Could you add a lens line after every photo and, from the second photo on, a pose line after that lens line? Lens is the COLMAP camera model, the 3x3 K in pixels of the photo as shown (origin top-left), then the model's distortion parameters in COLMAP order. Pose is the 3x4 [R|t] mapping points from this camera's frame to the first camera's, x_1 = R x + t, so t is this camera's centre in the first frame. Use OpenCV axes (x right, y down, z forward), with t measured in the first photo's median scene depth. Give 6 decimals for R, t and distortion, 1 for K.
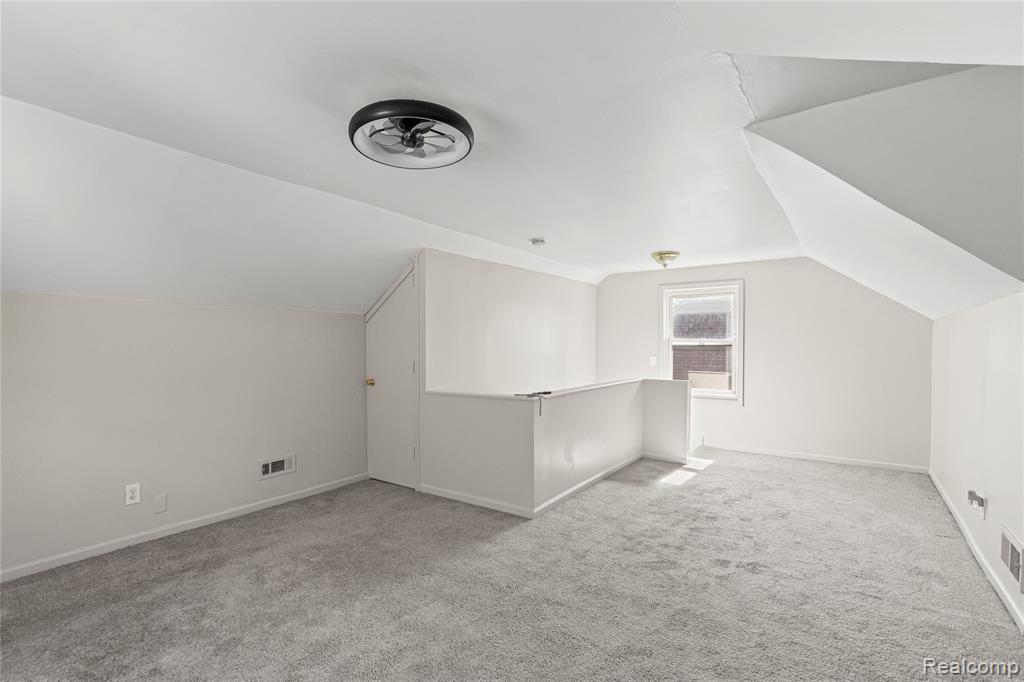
lens RADIAL K [[477.8, 0, 509.5], [0, 477.8, 349.3], [0, 0, 1]] dist [0.003987, -0.000272]
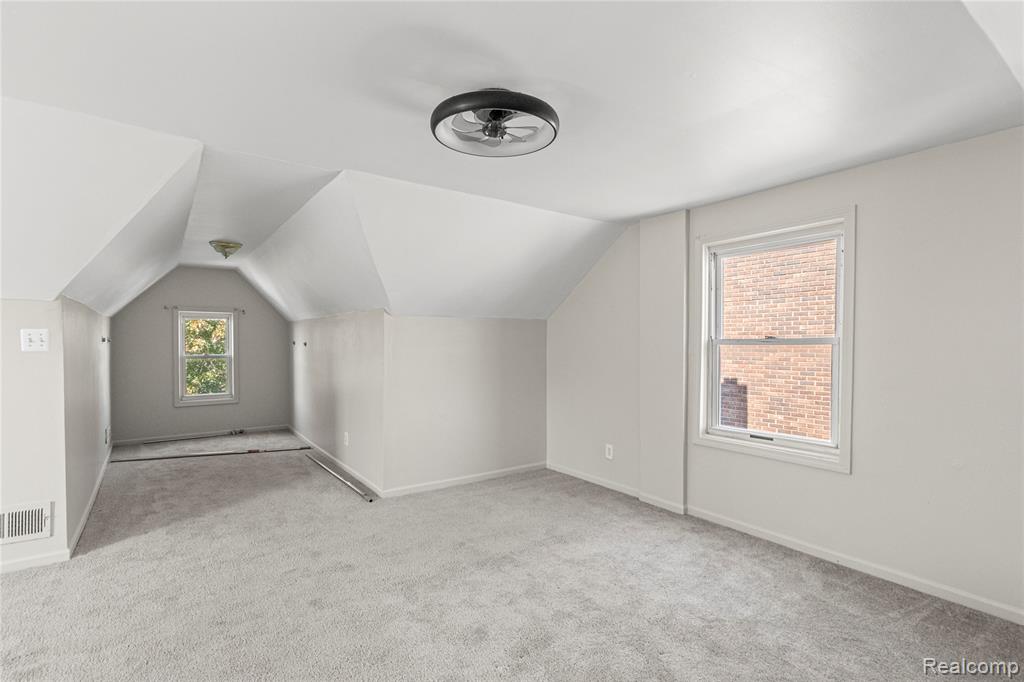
lens RADIAL K [[477.8, 0, 501.9], [0, 477.8, 353.8], [0, 0, 1]] dist [0.003987, -0.000272]
pose [[-0.941745, -0.008139, 0.336228, -0.307126], [0.002670, 0.999495, 0.031671, -0.012281], [-0.336316, 0.030723, -0.941248, 1.087008]]
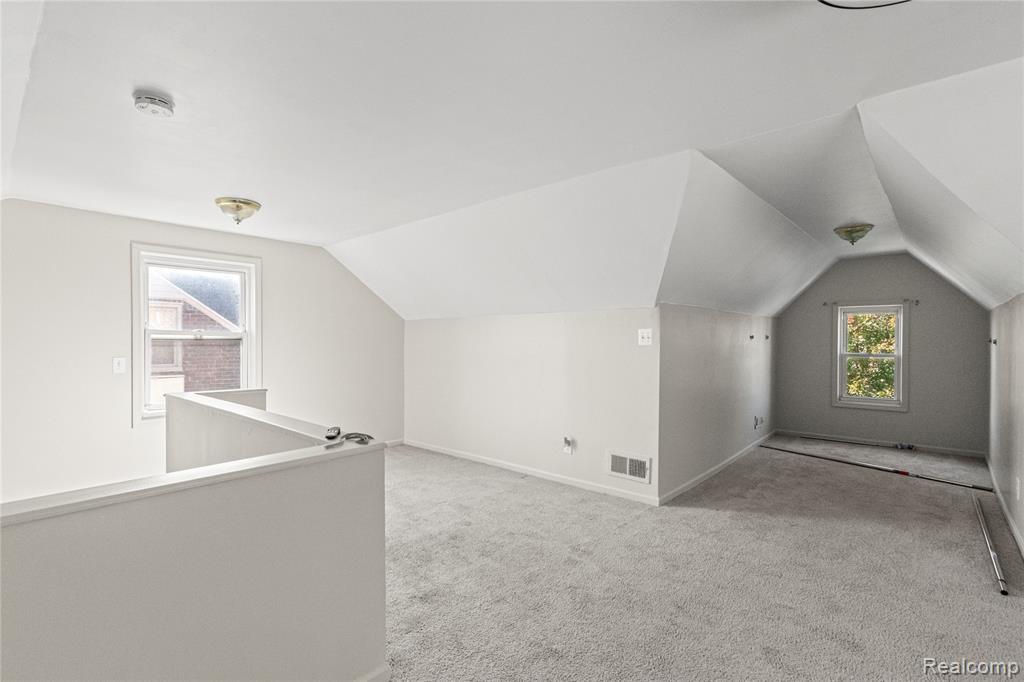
lens RADIAL K [[477.8, 0, 501.2], [0, 477.8, 345.5], [0, 0, 1]] dist [0.003987, -0.000272]
pose [[0.126814, -0.012017, 0.991854, -0.424489], [0.006435, 0.999916, 0.011292, -0.007314], [-0.991906, 0.004951, 0.126881, 0.795146]]
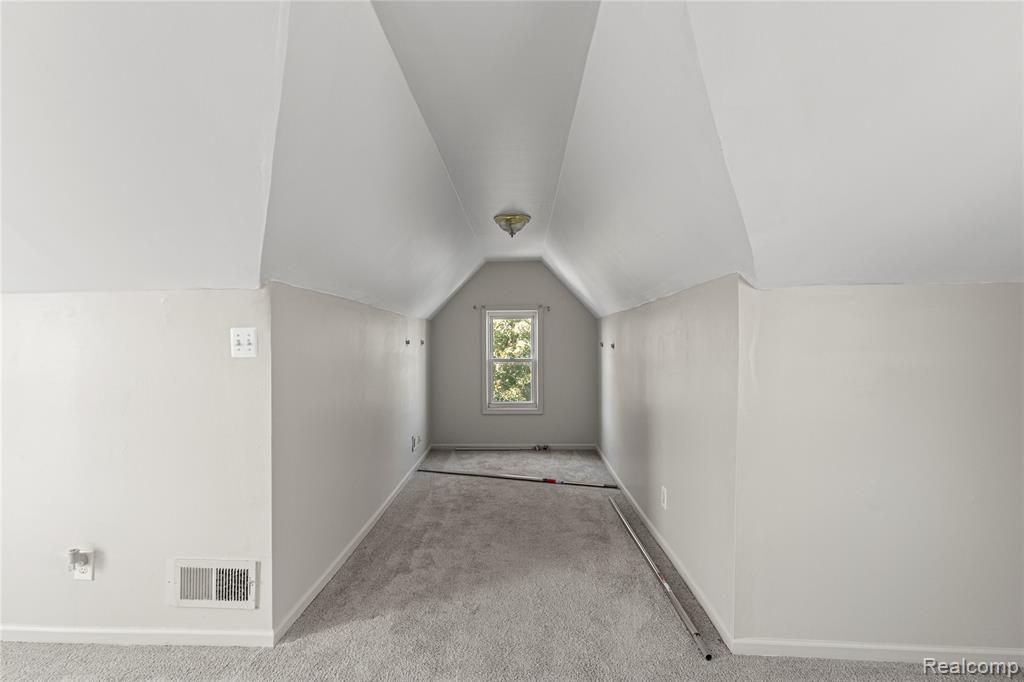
lens RADIAL K [[477.8, 0, 503.6], [0, 477.8, 351.5], [0, 0, 1]] dist [0.003987, -0.000272]
pose [[-0.542543, -0.008642, 0.839984, 0.003991], [0.013093, 0.999739, 0.018743, -0.008024], [-0.839926, 0.021167, -0.542288, 0.663783]]
